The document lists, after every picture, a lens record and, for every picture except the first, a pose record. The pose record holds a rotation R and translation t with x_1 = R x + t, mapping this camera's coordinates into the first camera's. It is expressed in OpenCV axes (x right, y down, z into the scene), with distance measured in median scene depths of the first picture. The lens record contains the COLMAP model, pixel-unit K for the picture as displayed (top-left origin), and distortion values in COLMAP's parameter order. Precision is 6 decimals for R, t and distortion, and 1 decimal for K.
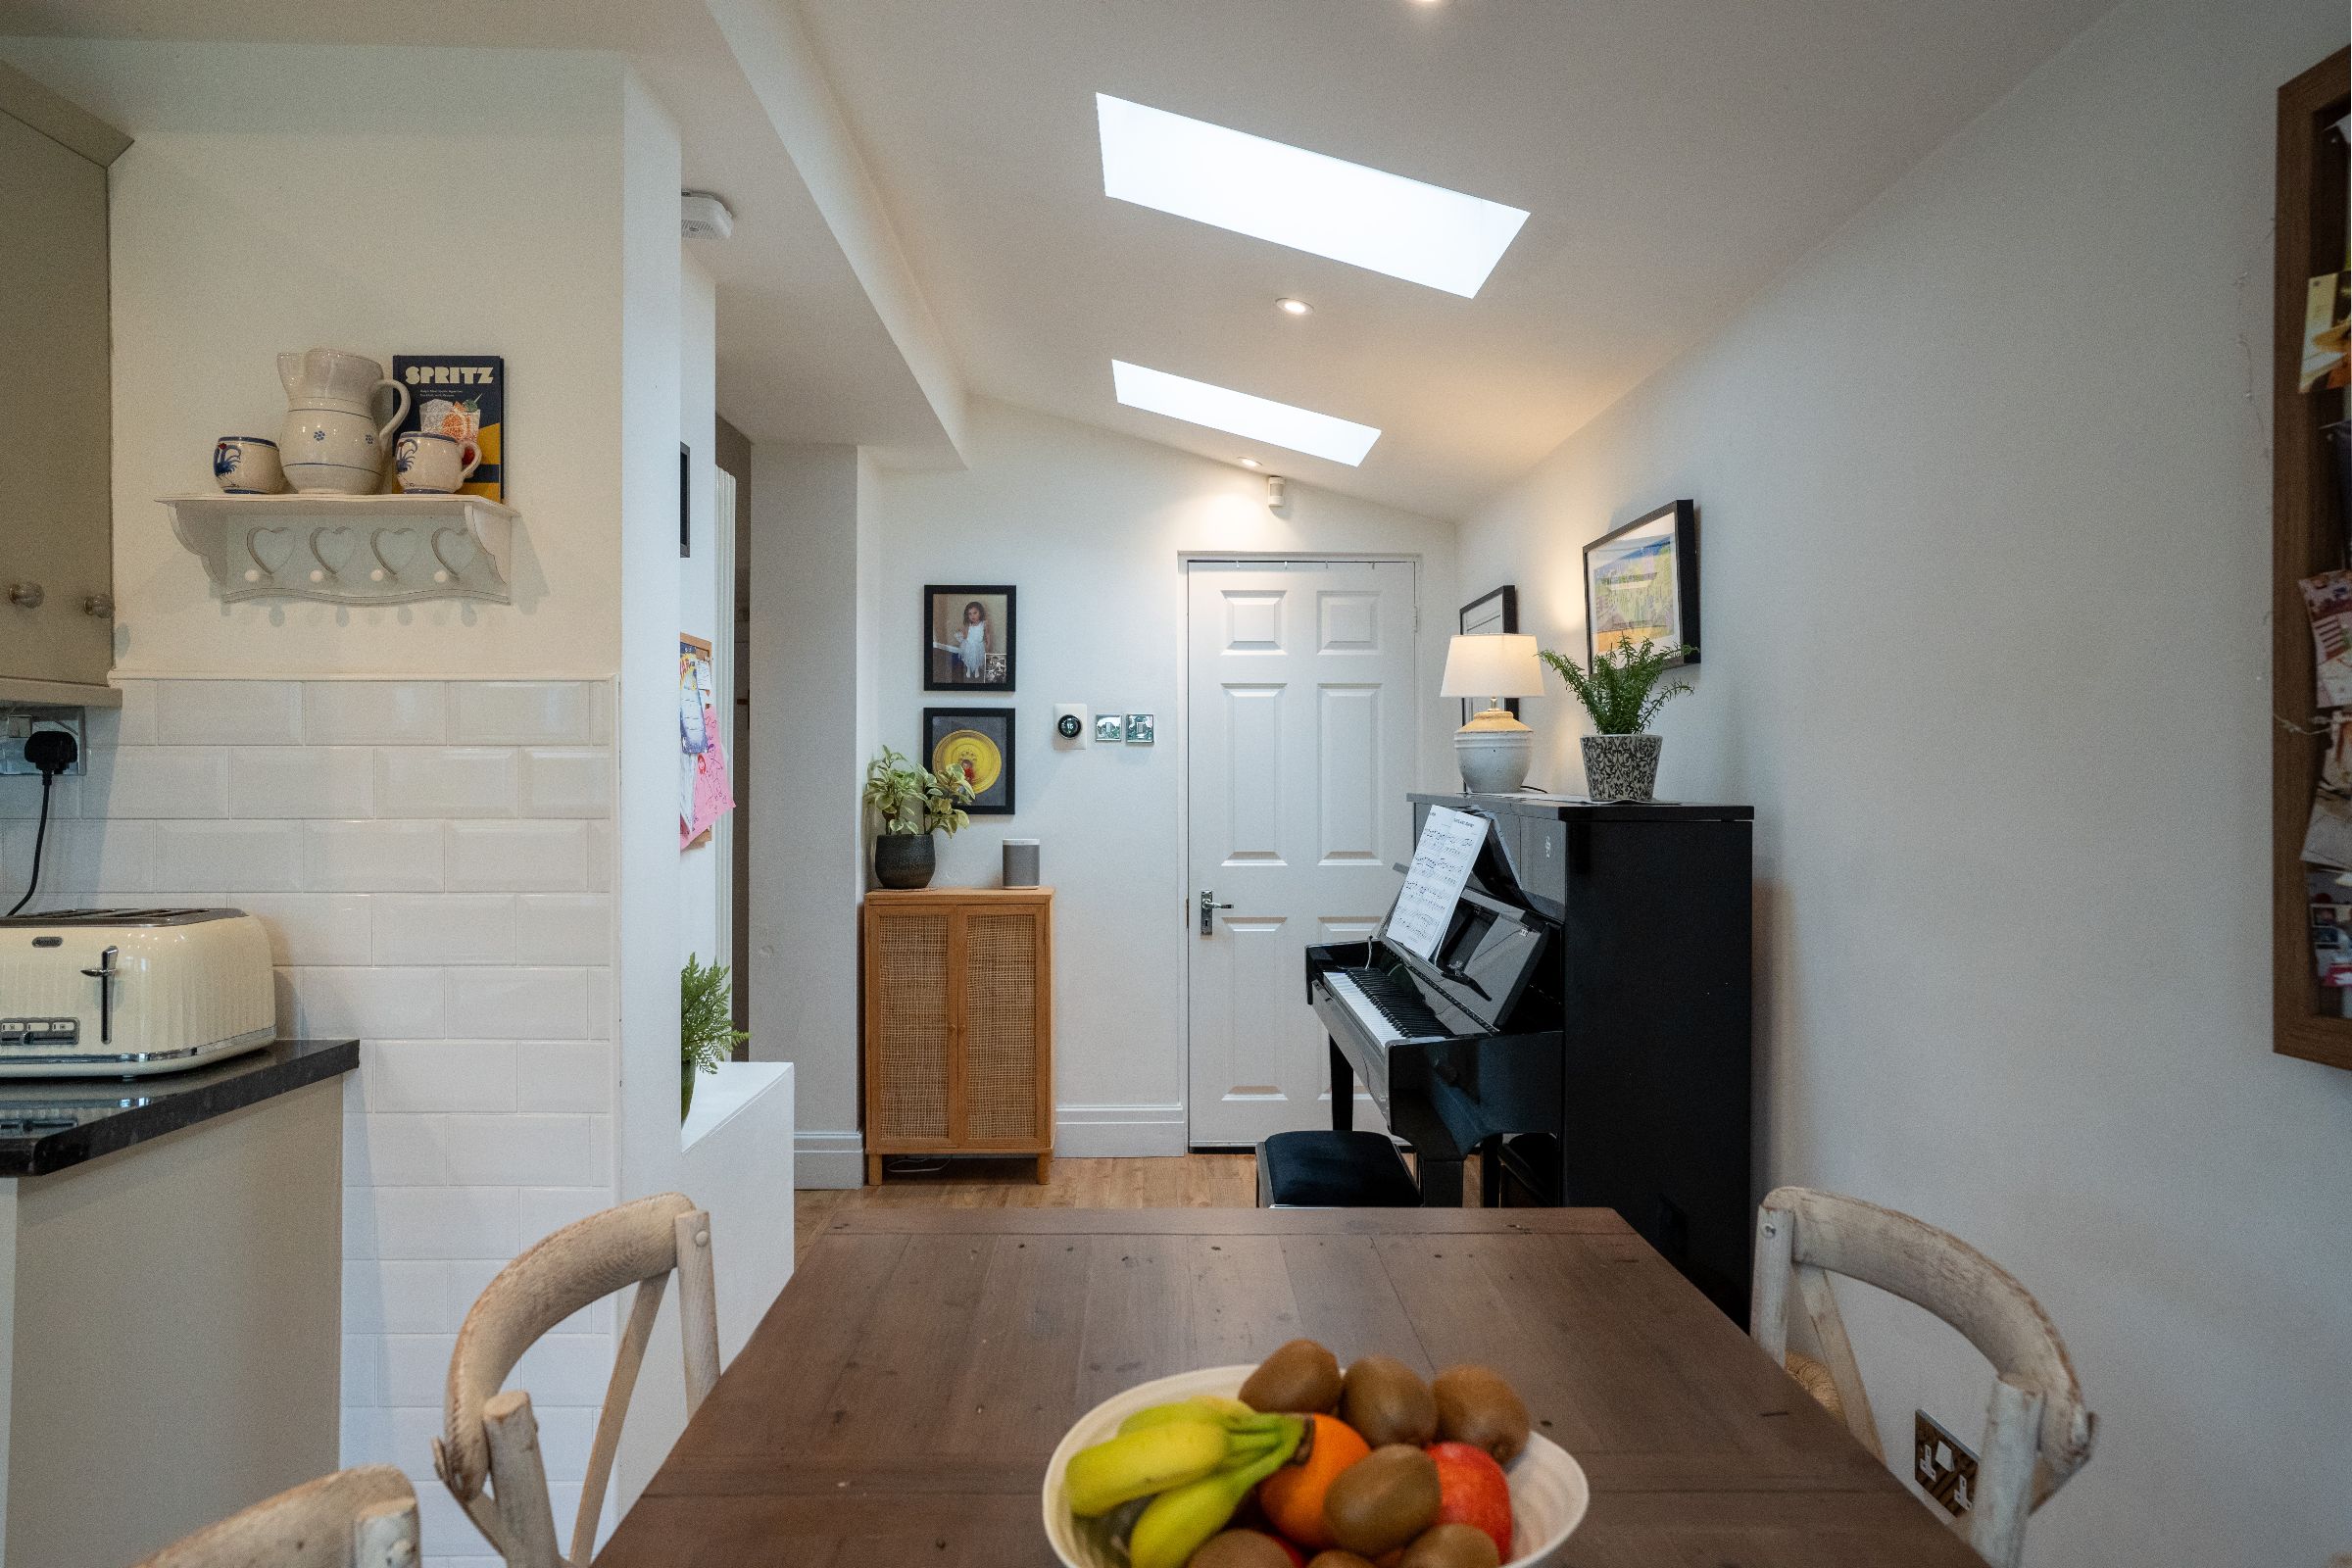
lens RADIAL K [[1477.1, 0, 1176.0], [0, 1477.1, 784.0], [0, 0, 1]] dist [-0.035743, 0.063815]
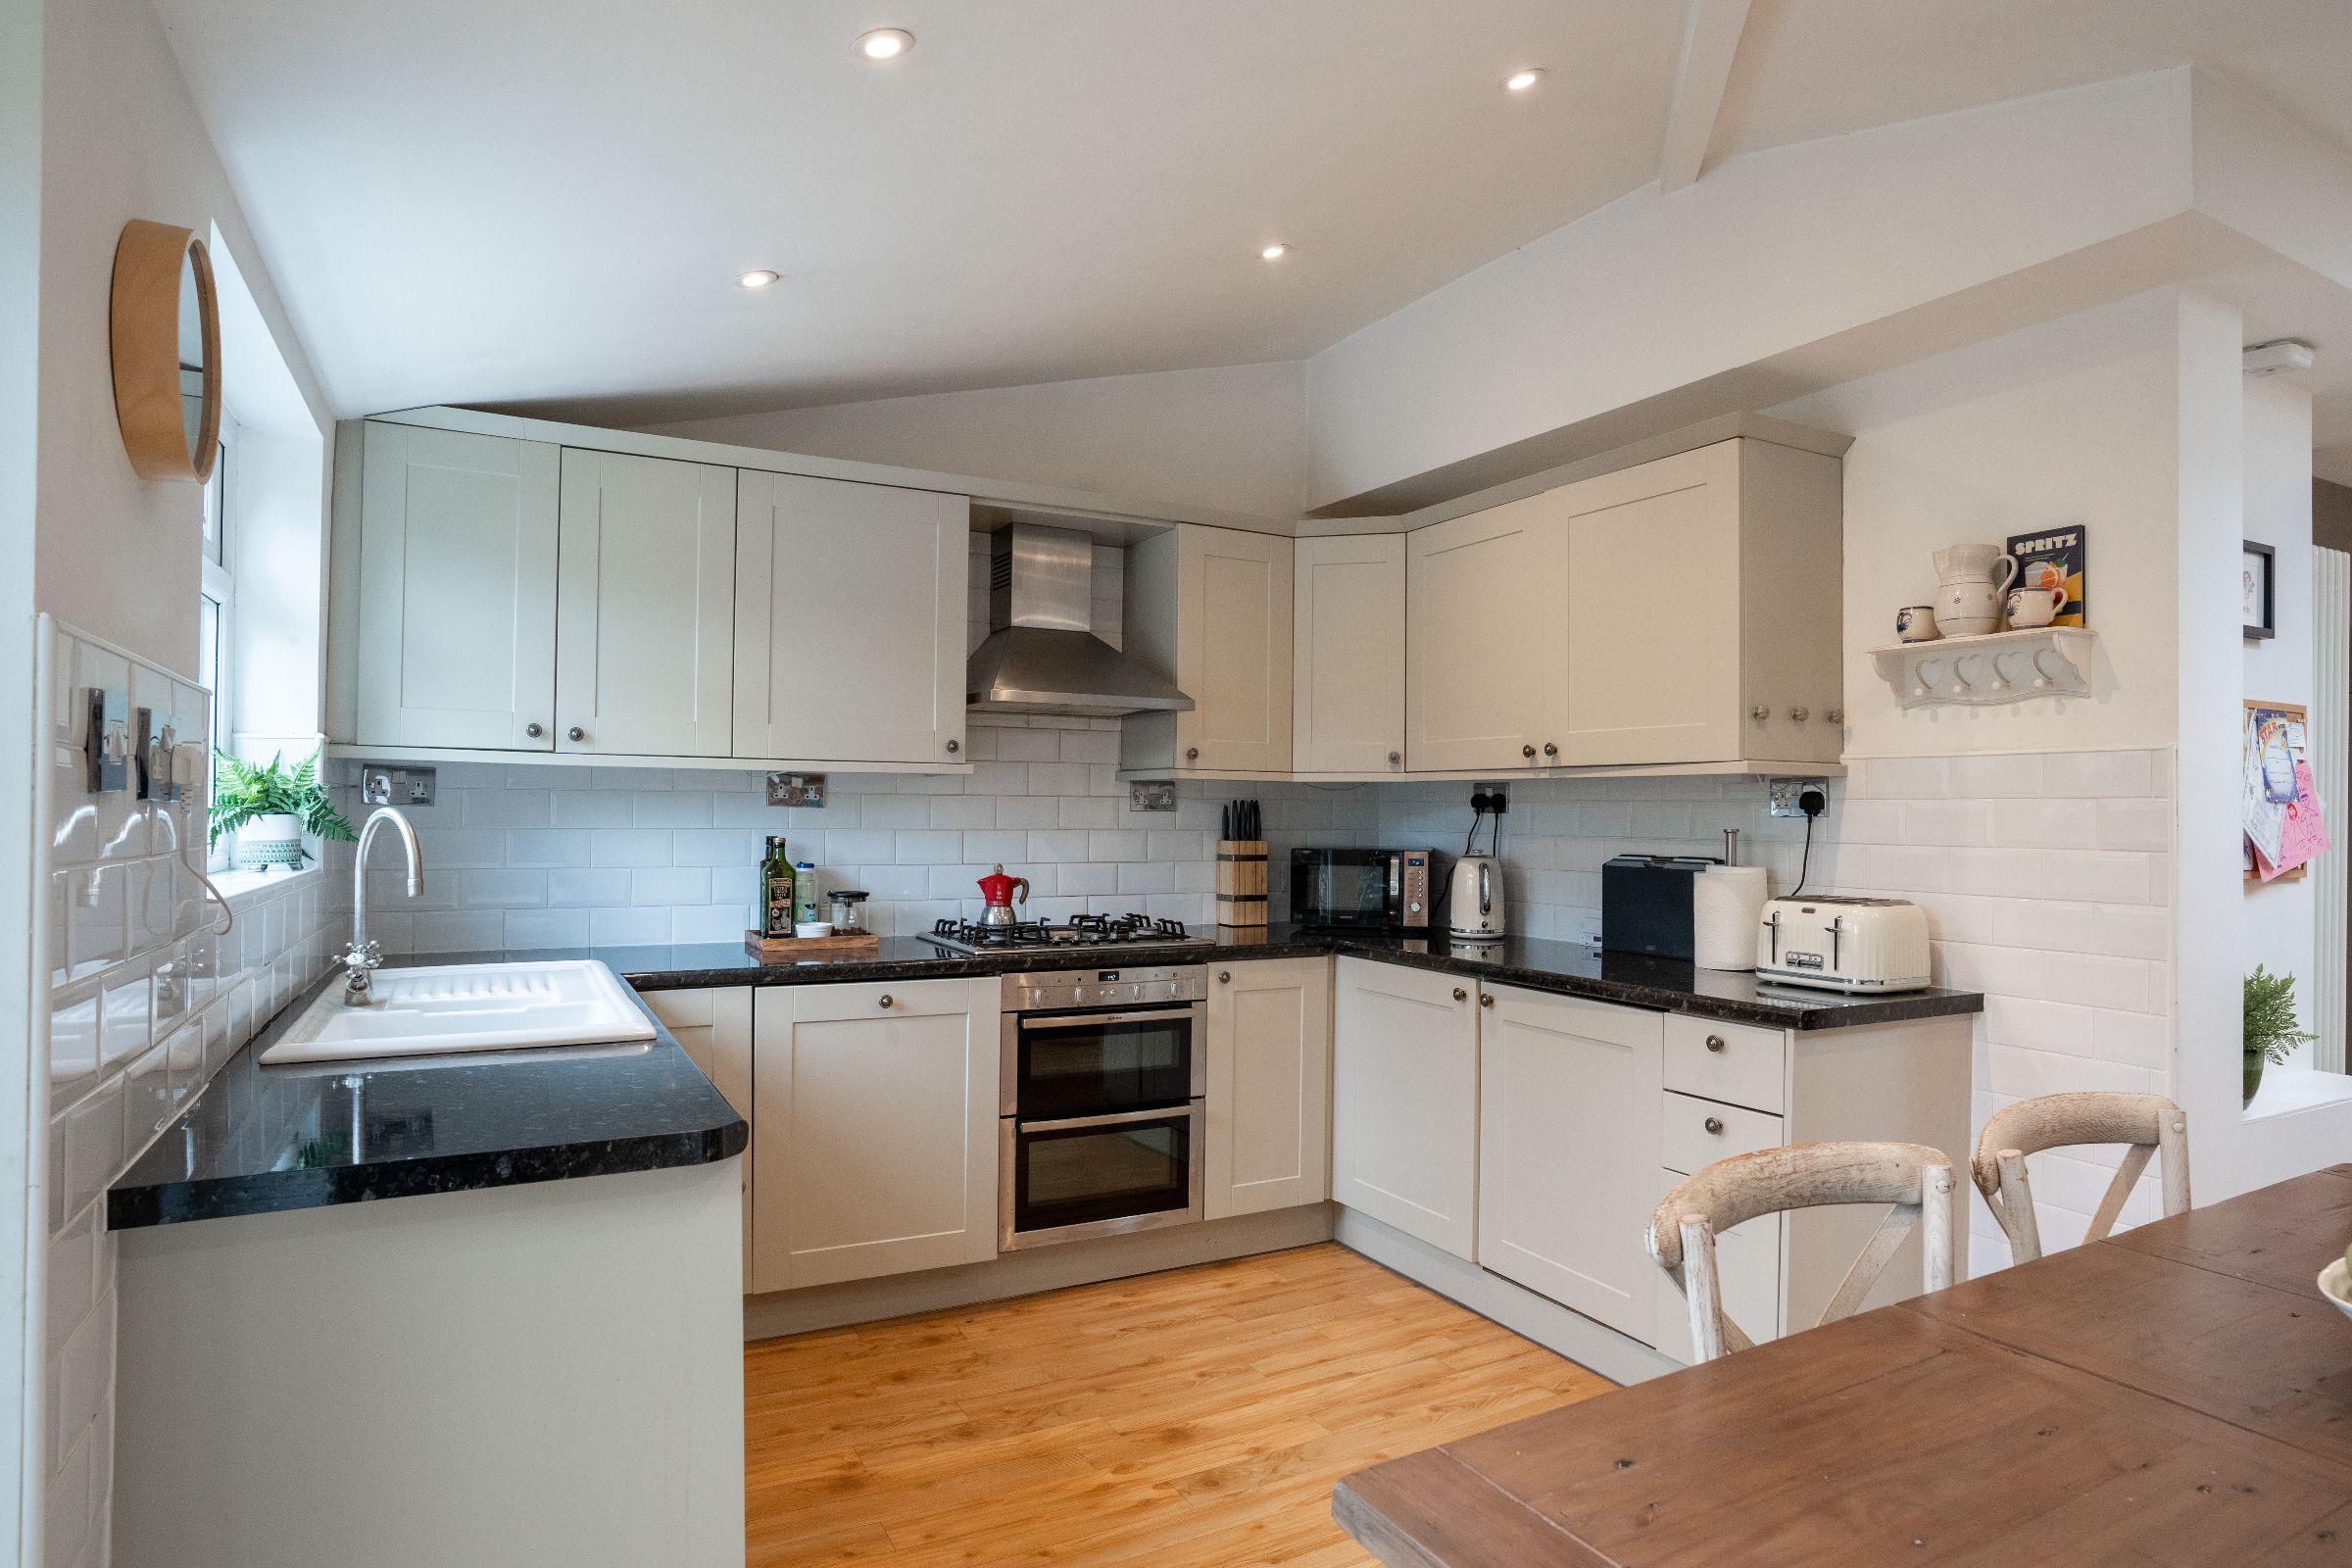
lens RADIAL K [[1349.8, 0, 1176.0], [0, 1349.8, 784.0], [0, 0, 1]] dist [-0.015753, 0.000780]
pose [[0.452820, -0.014536, -0.891484, 0.300078], [-0.014995, 0.999602, -0.023915, 0.004576], [0.891476, 0.024197, 0.452421, -0.368394]]
